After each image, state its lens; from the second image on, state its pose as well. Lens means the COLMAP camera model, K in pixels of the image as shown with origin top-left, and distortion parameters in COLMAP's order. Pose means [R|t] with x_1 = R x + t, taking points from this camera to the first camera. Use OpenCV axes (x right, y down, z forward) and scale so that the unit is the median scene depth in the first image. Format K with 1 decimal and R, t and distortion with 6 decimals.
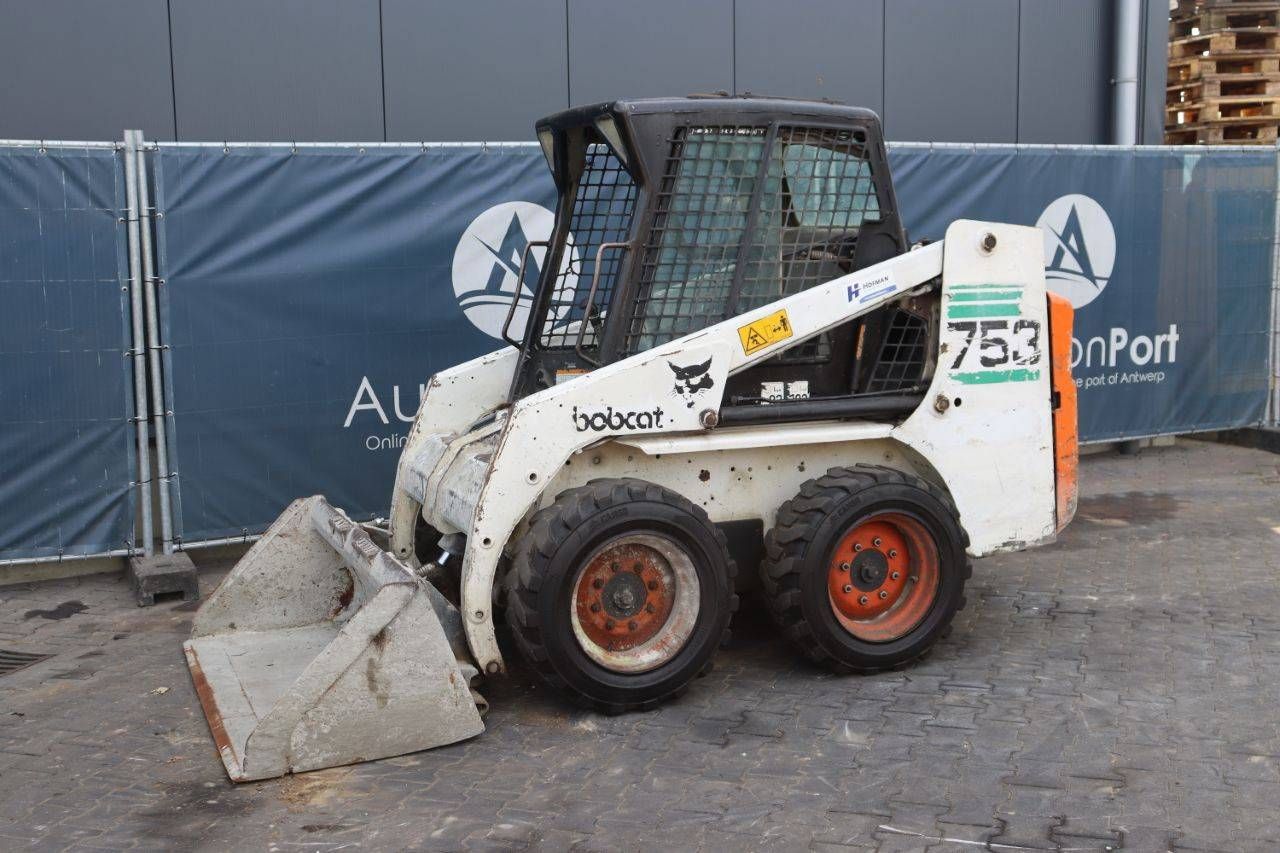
lens RADIAL K [[1499.0, 0, 640.0], [0, 1499.0, 426.5], [0, 0, 1]] dist [-0.083446, 0.311082]
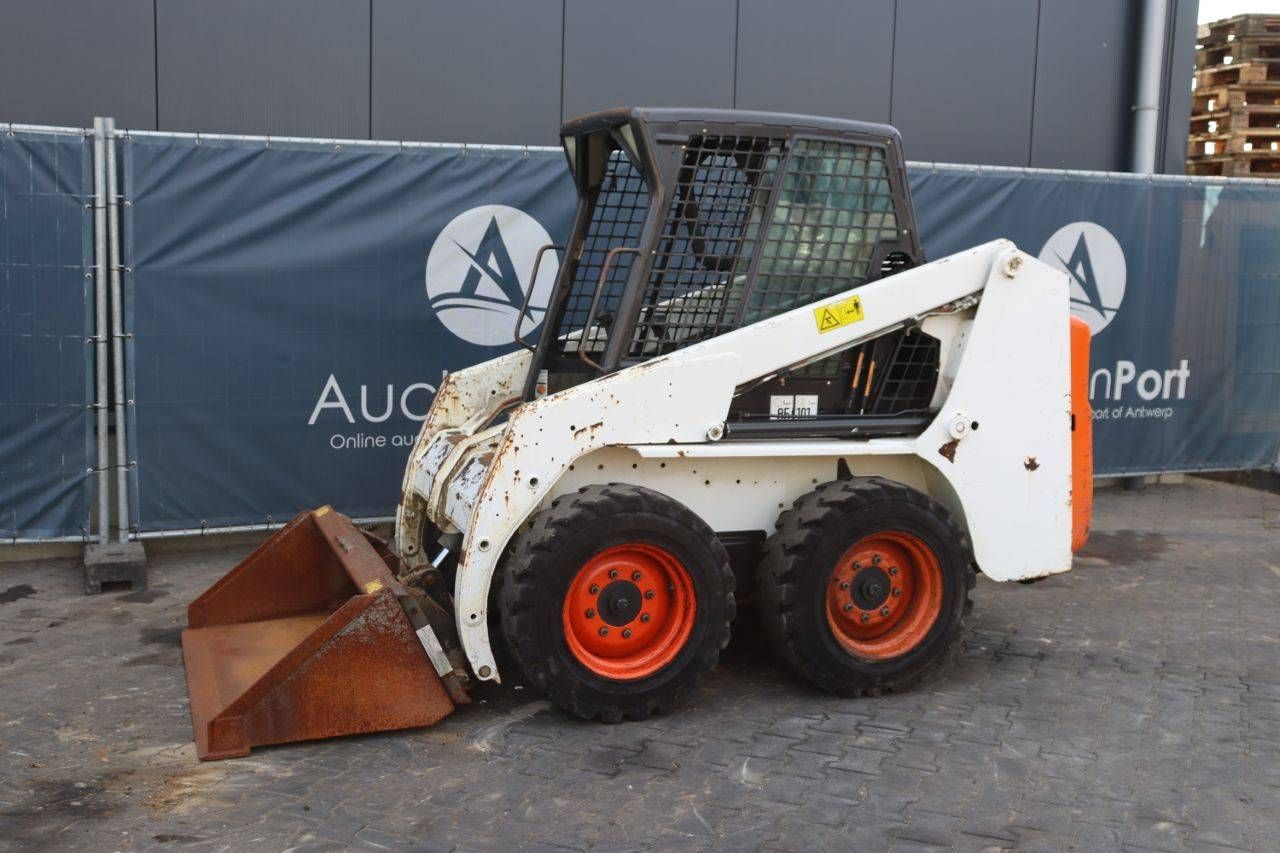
lens RADIAL K [[1479.4, 0, 637.7], [0, 1479.4, 426.1], [0, 0, 1]] dist [-0.086216, 0.293213]
pose [[0.997506, 0.049351, -0.050461, 0.074161], [-0.049548, 0.998768, -0.002648, -0.007099], [0.050268, 0.005142, 0.998723, 0.033548]]
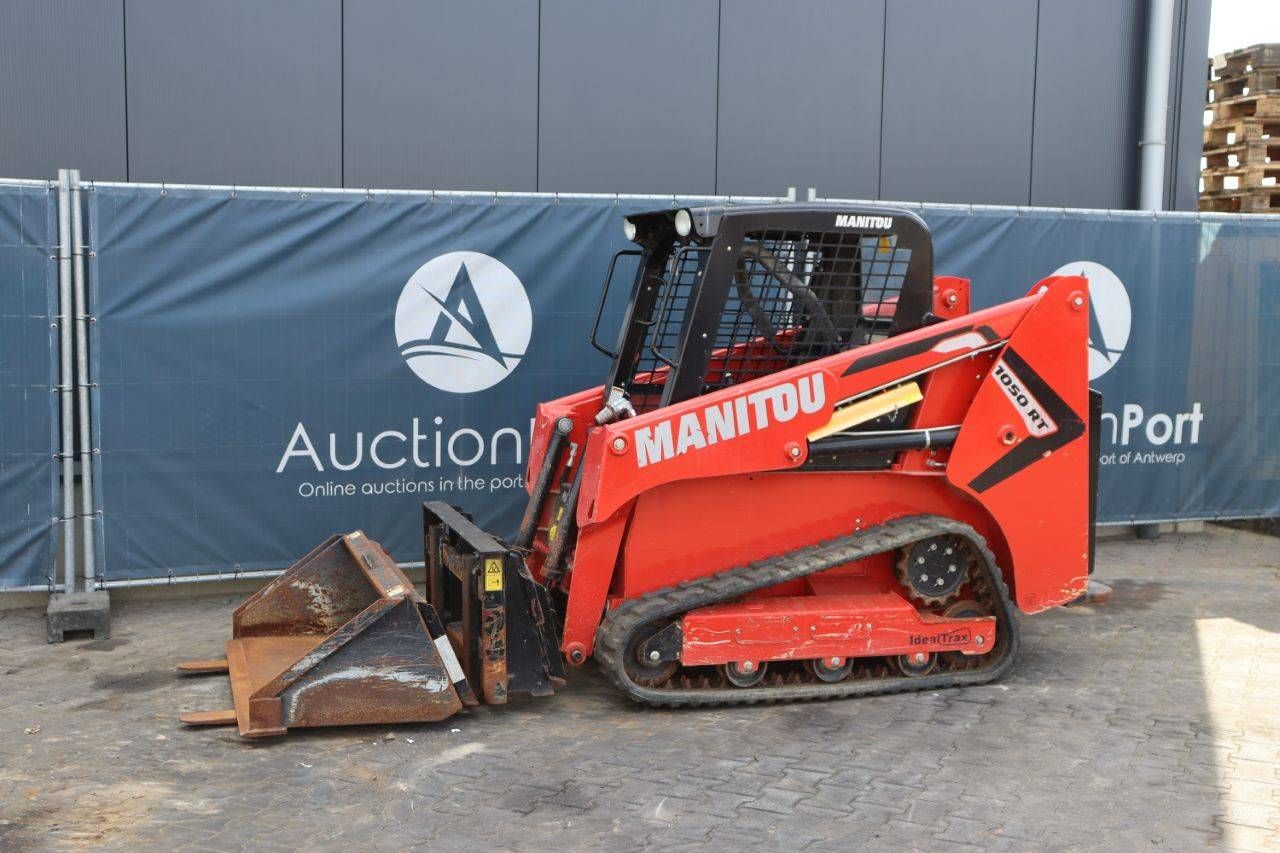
lens RADIAL K [[1572.4, 0, 637.7], [0, 1572.4, 432.7], [0, 0, 1]] dist [-0.065104, 0.329391]
pose [[0.994597, 0.041634, -0.095095, 0.146474], [-0.044829, 0.998491, -0.031704, -0.004061], [0.093631, 0.035796, 0.994963, -0.014636]]
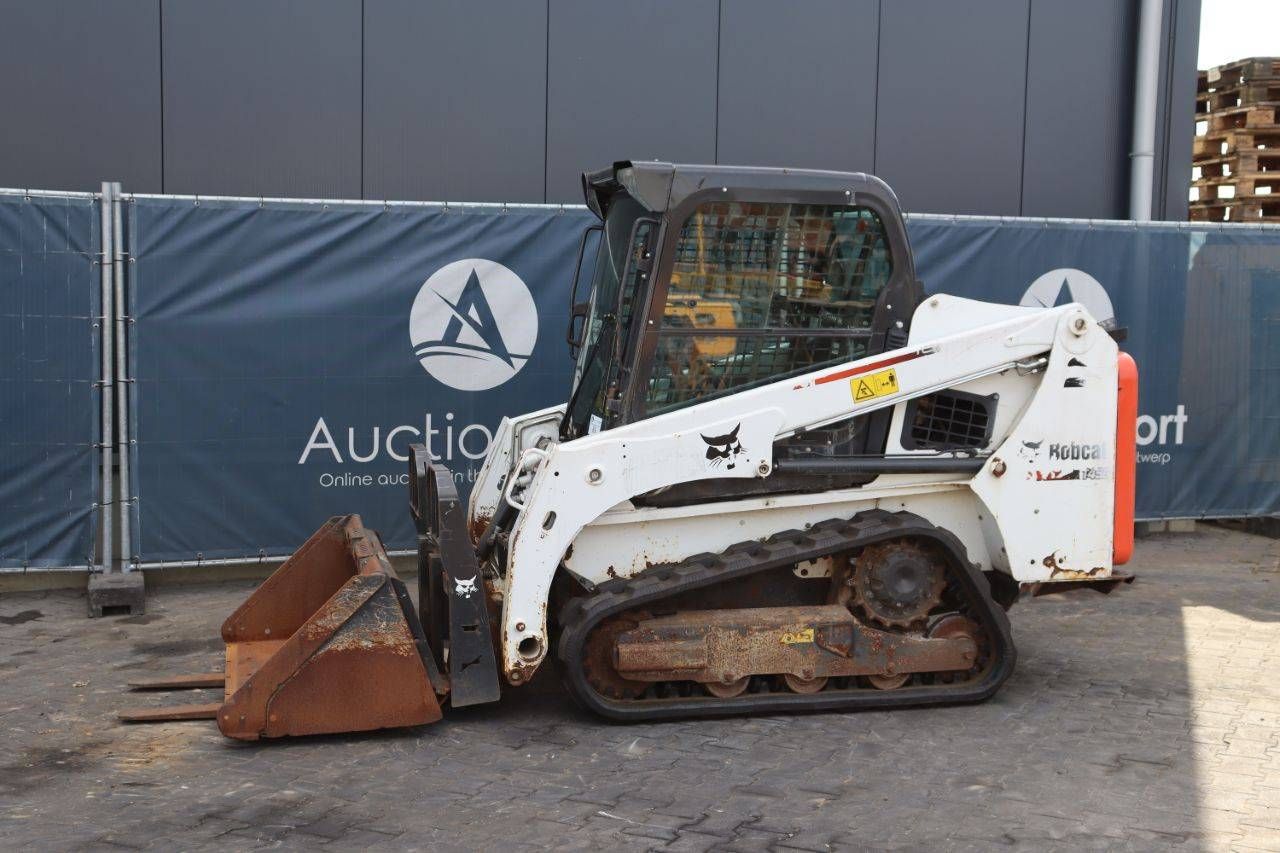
lens RADIAL K [[1681.1, 0, 640.0], [0, 1681.1, 426.5], [0, 0, 1]] dist [-0.031863, 0.367903]
pose [[0.992109, 0.044135, -0.117350, 0.193821], [-0.049715, 0.997747, -0.045050, 0.016777], [0.115097, 0.050529, 0.992068, -0.171873]]
